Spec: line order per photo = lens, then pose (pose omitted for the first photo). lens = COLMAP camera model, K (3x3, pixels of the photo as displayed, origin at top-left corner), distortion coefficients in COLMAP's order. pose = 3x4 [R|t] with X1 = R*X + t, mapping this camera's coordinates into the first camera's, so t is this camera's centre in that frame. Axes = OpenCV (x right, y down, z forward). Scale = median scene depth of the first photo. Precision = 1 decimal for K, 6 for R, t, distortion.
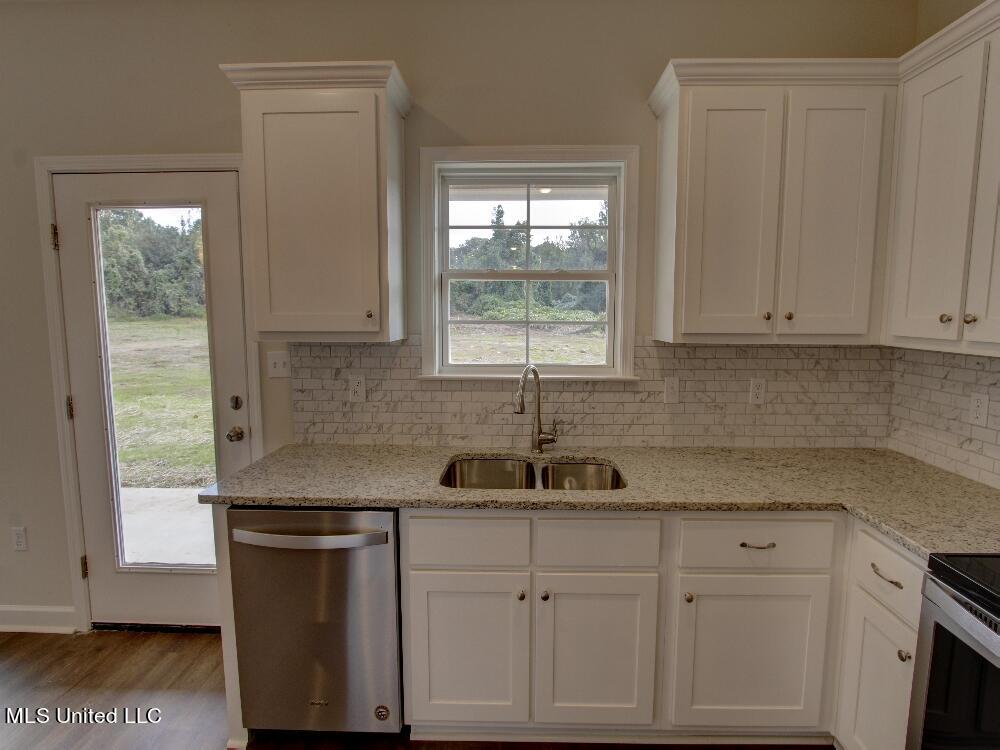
lens RADIAL K [[464.0, 0, 507.3], [0, 464.0, 356.8], [0, 0, 1]] dist [-0.002119, -0.000363]
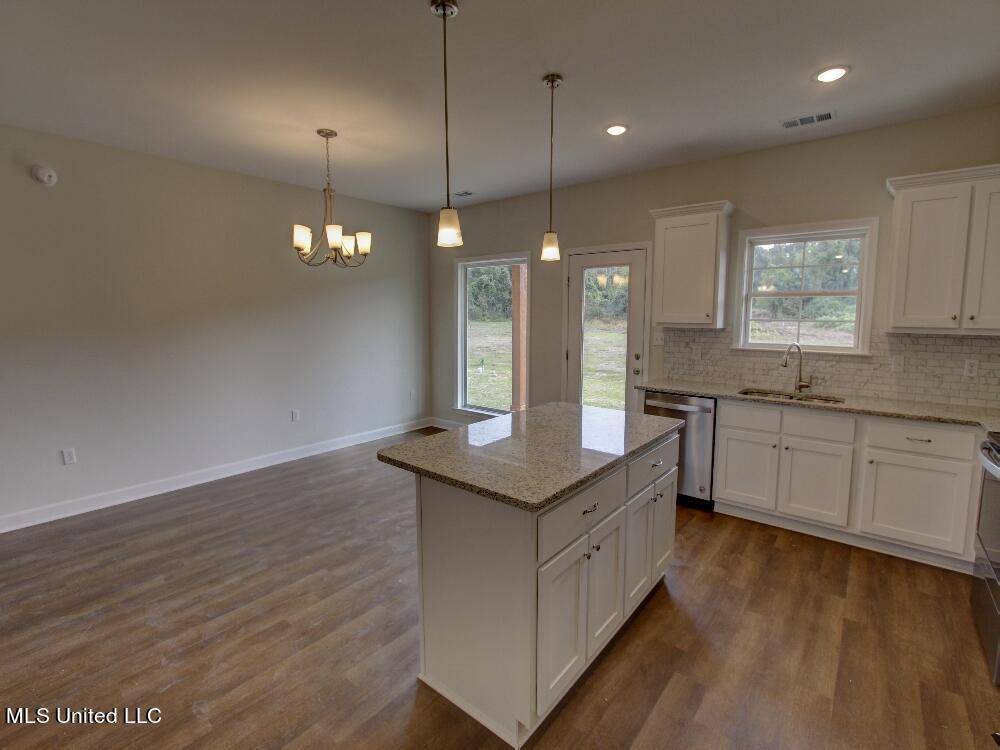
lens RADIAL K [[450.8, 0, 512.9], [0, 450.8, 358.8], [0, 0, 1]] dist [-0.022005, -0.000265]
pose [[0.795515, 0.060684, -0.602888, 0.218046], [-0.060856, 0.997943, 0.020149, 0.106857], [0.602871, 0.020660, 0.797571, -1.040837]]
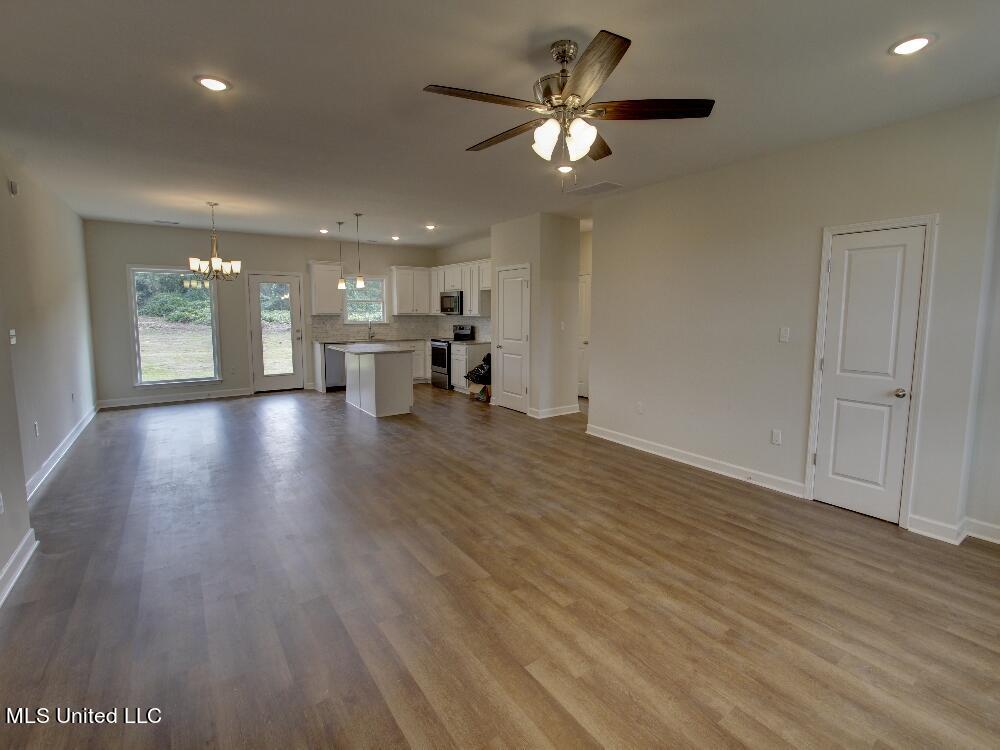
lens RADIAL K [[464.0, 0, 507.3], [0, 464.0, 356.8], [0, 0, 1]] dist [-0.002119, -0.000363]
pose [[0.791870, -0.056778, 0.608045, -1.702129], [0.057933, 0.998163, 0.017758, 0.383139], [-0.607936, 0.021164, 0.793704, -3.558757]]
